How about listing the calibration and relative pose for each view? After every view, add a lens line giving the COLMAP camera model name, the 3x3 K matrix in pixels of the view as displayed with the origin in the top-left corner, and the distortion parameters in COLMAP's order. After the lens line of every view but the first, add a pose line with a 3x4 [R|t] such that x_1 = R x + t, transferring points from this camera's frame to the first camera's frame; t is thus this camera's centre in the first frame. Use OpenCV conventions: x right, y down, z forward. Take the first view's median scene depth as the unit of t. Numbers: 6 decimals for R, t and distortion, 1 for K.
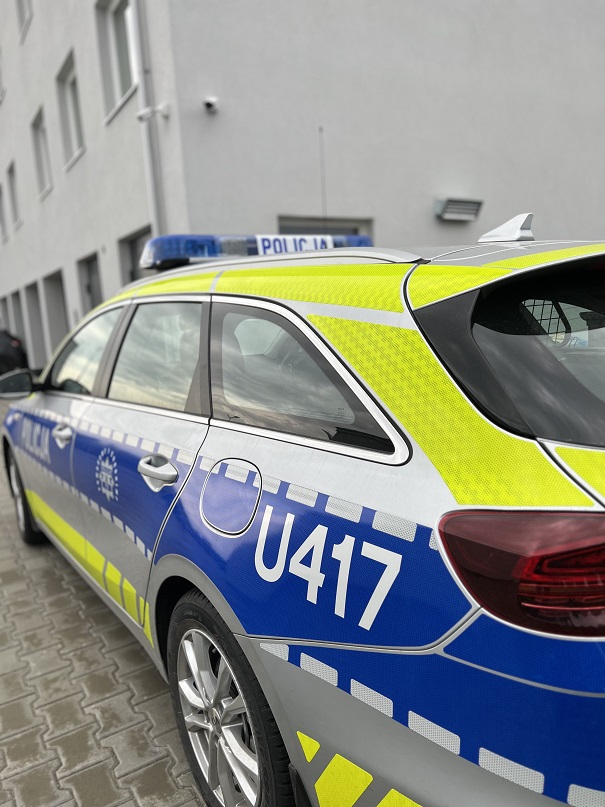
lens RADIAL K [[598.1, 0, 302.5], [0, 598.1, 403.5], [0, 0, 1]] dist [0.040563, -0.039063]
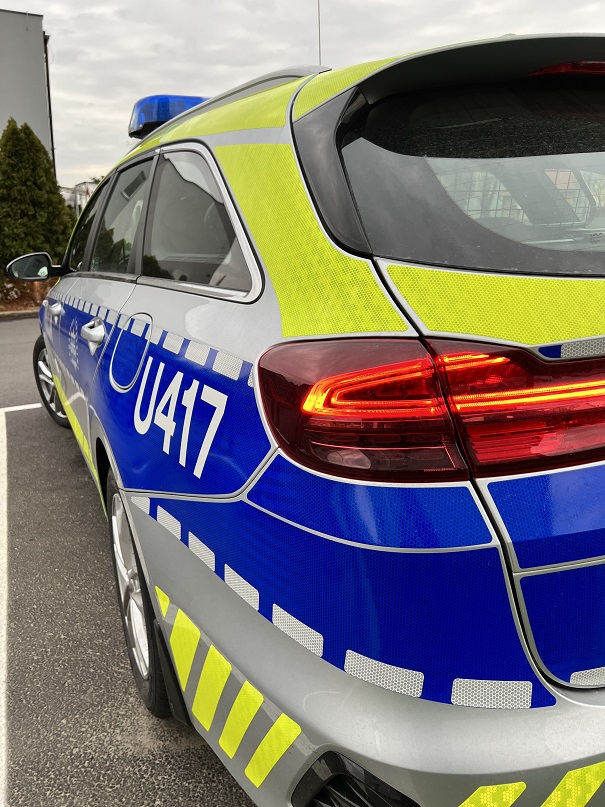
lens RADIAL K [[598.1, 0, 302.5], [0, 598.1, 403.5], [0, 0, 1]] dist [0.040563, -0.039063]
pose [[0.978477, 0.066951, -0.195191, 0.422946], [-0.048639, 0.994081, 0.097150, 0.163055], [0.200540, -0.085565, 0.975942, 0.148238]]
